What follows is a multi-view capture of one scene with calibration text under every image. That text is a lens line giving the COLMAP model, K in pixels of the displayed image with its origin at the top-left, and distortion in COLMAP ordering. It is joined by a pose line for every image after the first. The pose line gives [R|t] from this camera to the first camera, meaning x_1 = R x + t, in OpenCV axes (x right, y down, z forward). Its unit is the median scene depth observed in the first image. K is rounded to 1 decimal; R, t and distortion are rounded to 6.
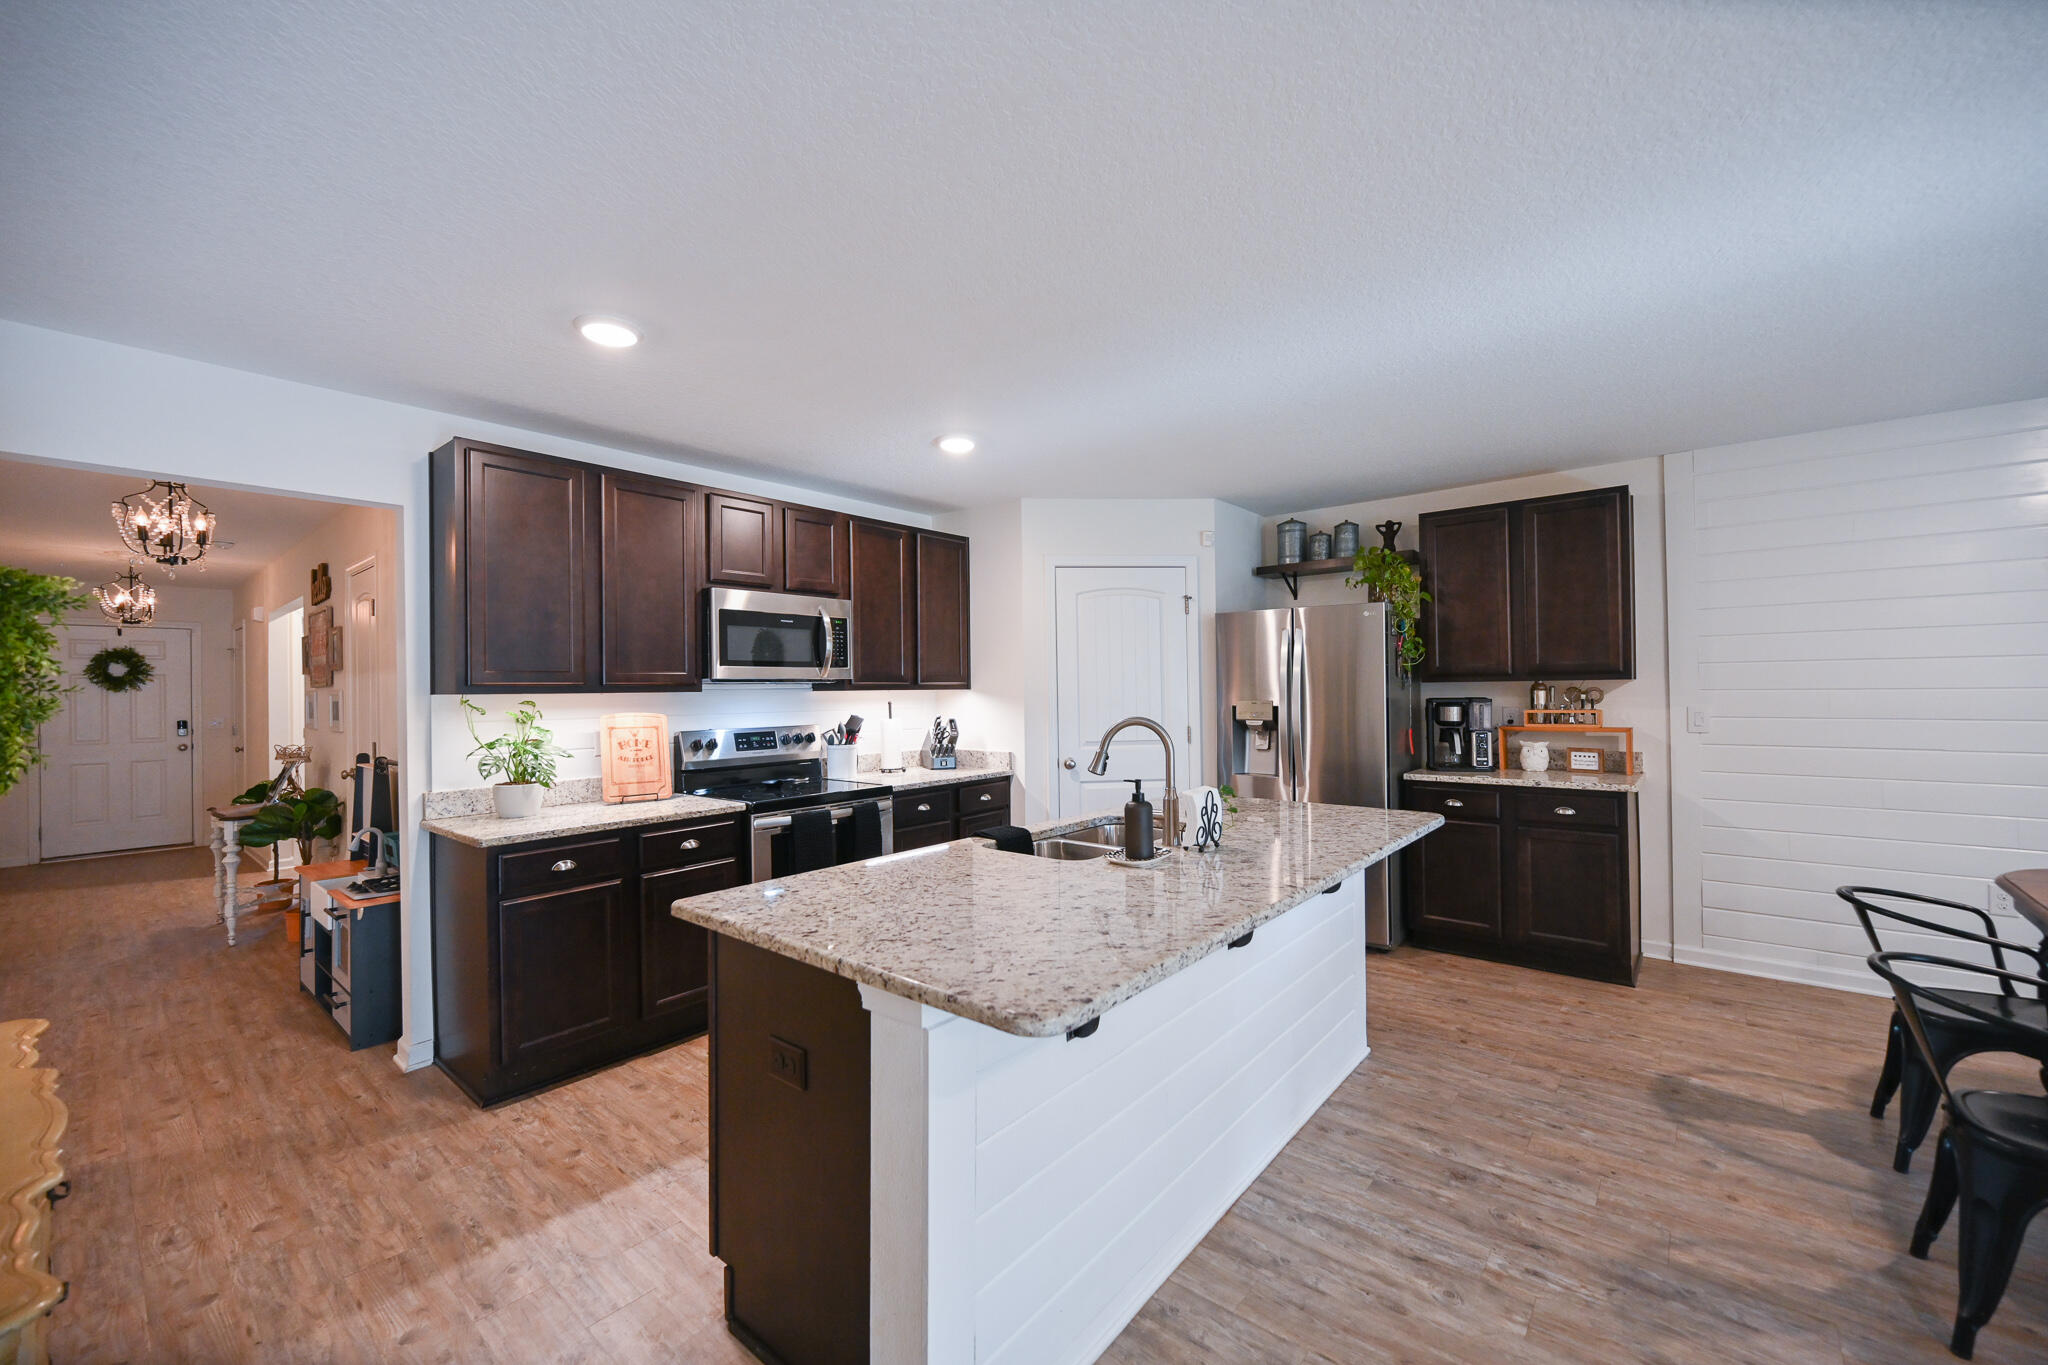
lens RADIAL K [[808.3, 0, 1030.1], [0, 808.3, 683.9], [0, 0, 1]] dist [-0.000534, 0.000161]
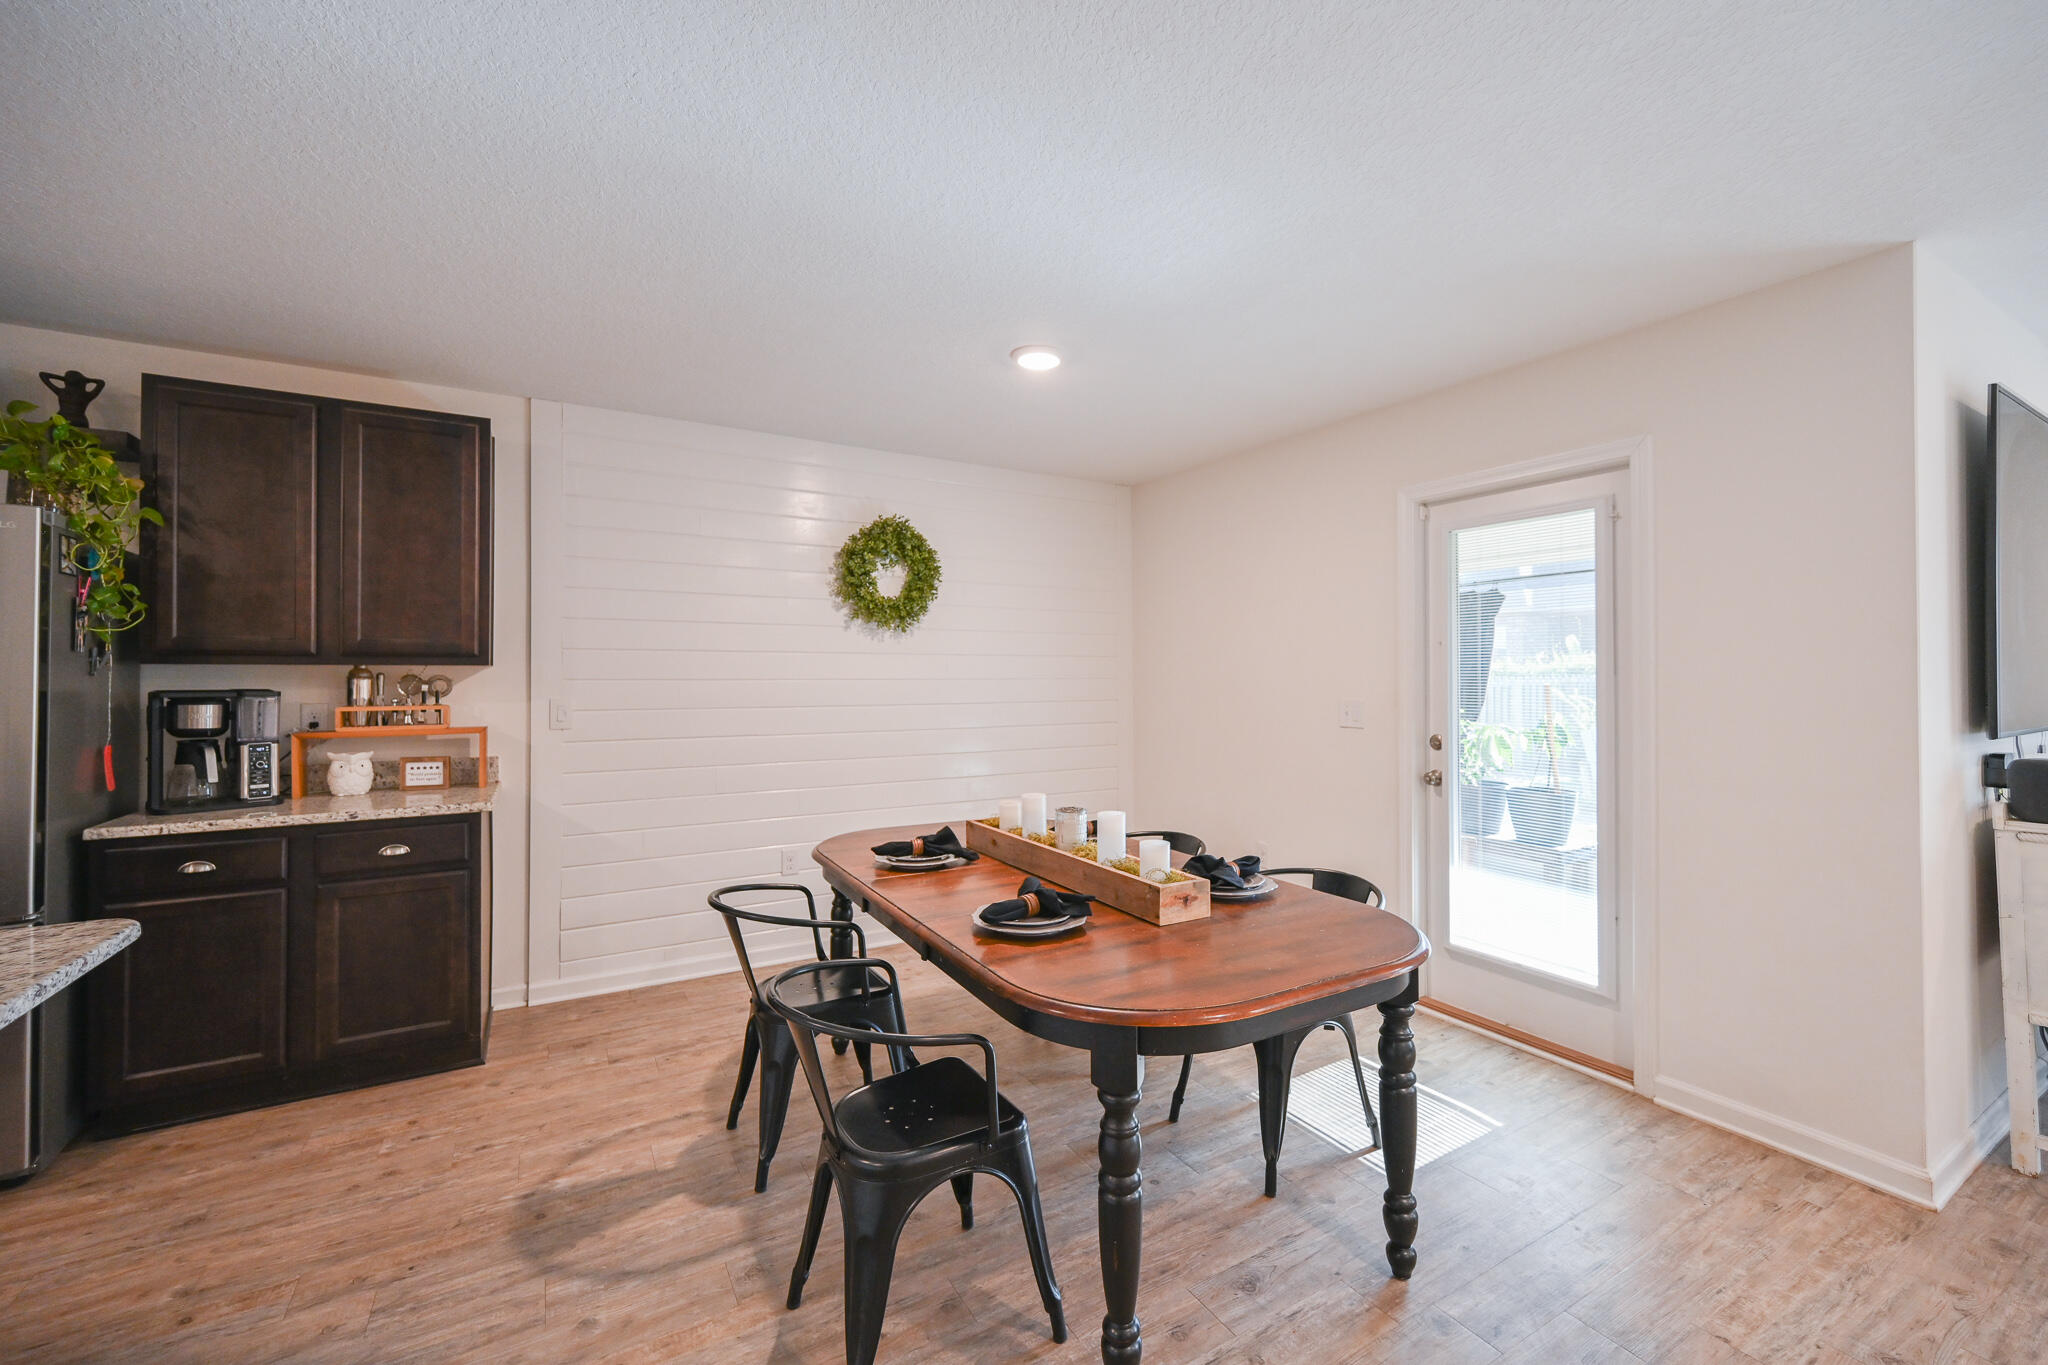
lens RADIAL K [[844.6, 0, 1050.1], [0, 844.6, 667.0], [0, 0, 1]] dist [-0.003213, 0.001203]
pose [[0.325538, 0.021451, 0.945285, 0.139878], [-0.010359, 0.999764, -0.019120, 0.005689], [-0.945472, -0.003568, 0.325684, 0.206417]]
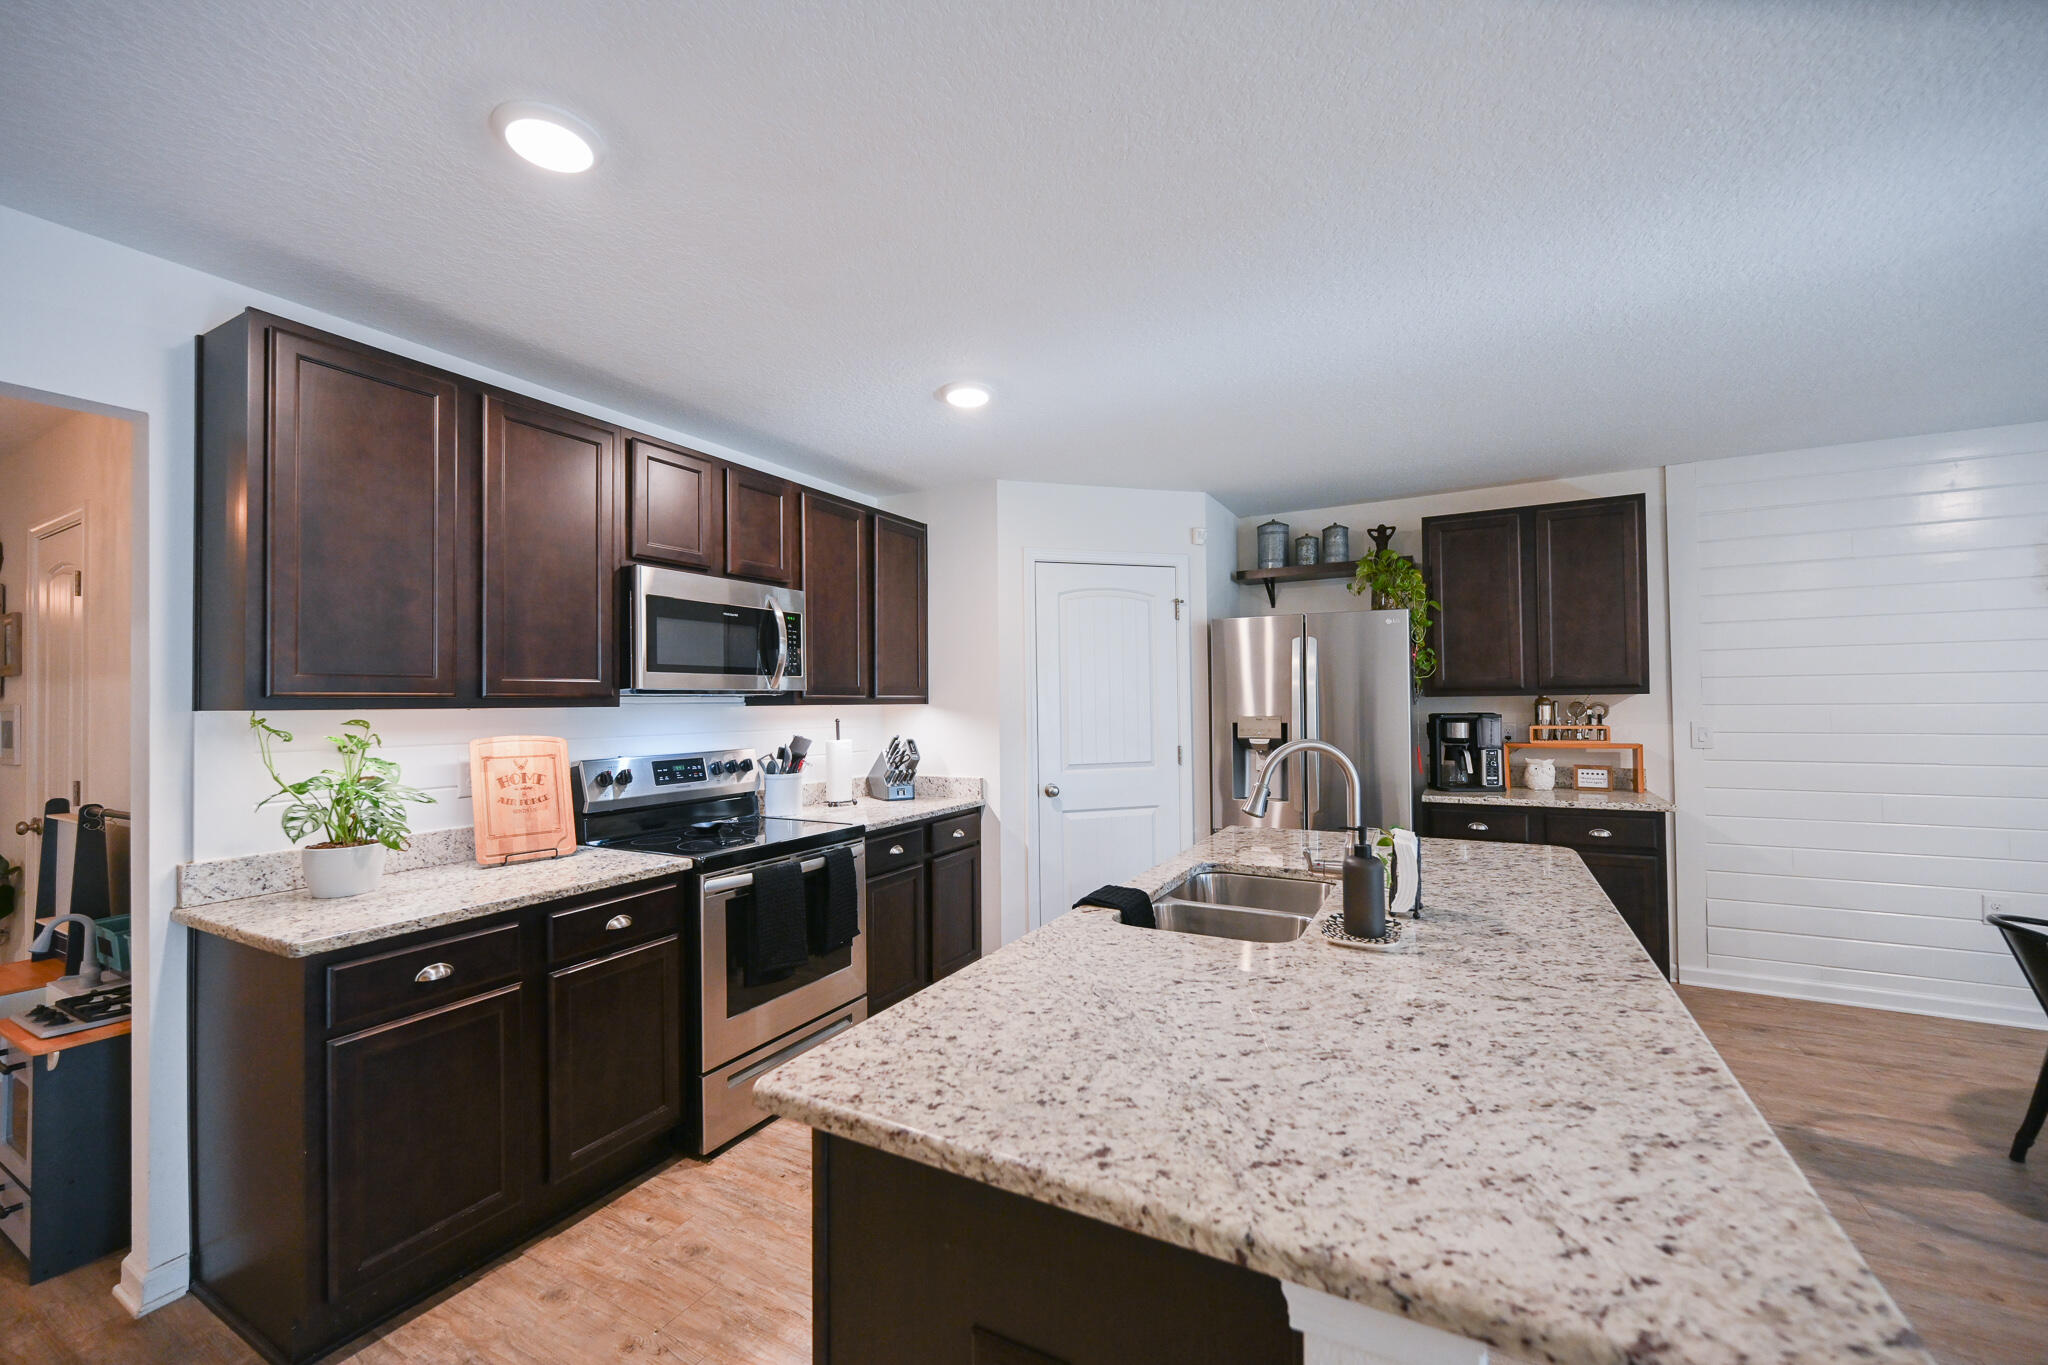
lens RADIAL K [[808.3, 0, 1027.3], [0, 808.3, 688.5], [0, 0, 1]] dist [-0.000534, 0.000161]
pose [[0.981452, 0.004356, 0.191657, -0.164231], [-0.001711, 0.999901, -0.013963, 0.002499], [-0.191699, 0.013376, 0.981363, 0.185784]]
